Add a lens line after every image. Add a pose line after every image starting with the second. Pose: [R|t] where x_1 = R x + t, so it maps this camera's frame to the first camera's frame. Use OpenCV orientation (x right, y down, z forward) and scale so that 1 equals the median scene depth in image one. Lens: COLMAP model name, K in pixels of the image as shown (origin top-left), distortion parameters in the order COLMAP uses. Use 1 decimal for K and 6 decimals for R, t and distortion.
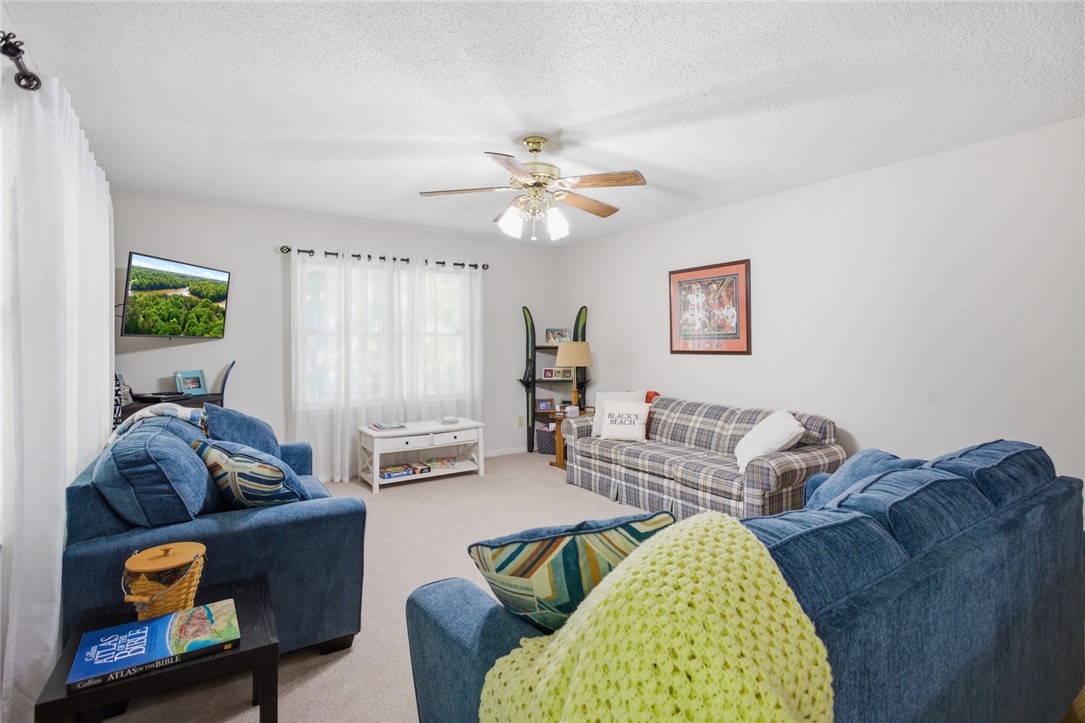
lens RADIAL K [[529.9, 0, 539.4], [0, 529.9, 340.1], [0, 0, 1]] dist [0.004836, 0.000292]
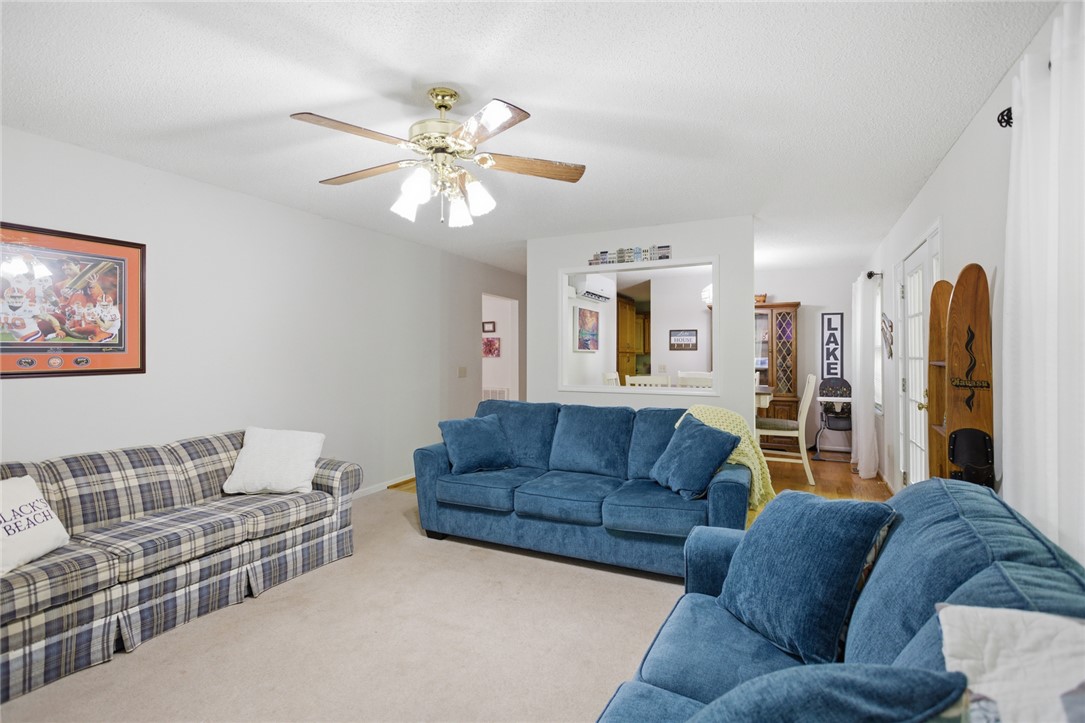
lens RADIAL K [[529.9, 0, 541.6], [0, 529.9, 351.8], [0, 0, 1]] dist [0.004836, 0.000292]
pose [[-0.505350, 0.004961, 0.862900, -0.542805], [-0.004987, 0.999950, -0.008670, 0.001190], [-0.862900, -0.008685, -0.505300, 0.918341]]
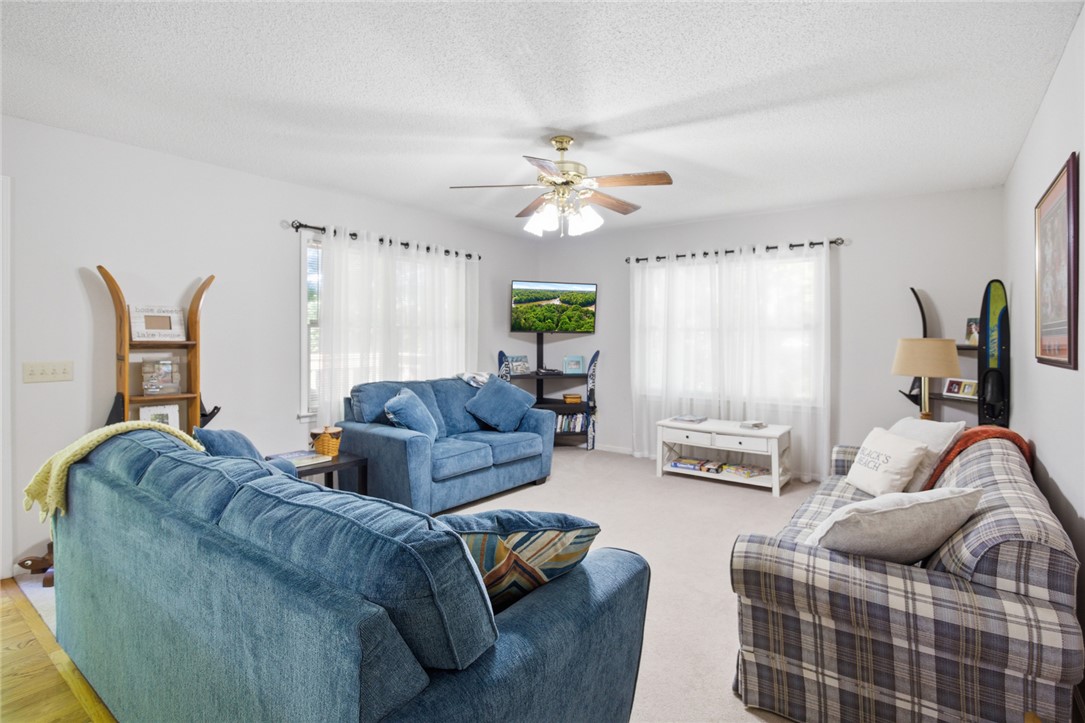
lens RADIAL K [[529.9, 0, 535.2], [0, 529.9, 338.1], [0, 0, 1]] dist [0.004836, 0.000292]
pose [[0.349835, 0.008603, -0.936772, 0.674803], [-0.004028, 0.999962, 0.007679, -0.000687], [0.936803, 0.001087, 0.349857, 0.427196]]
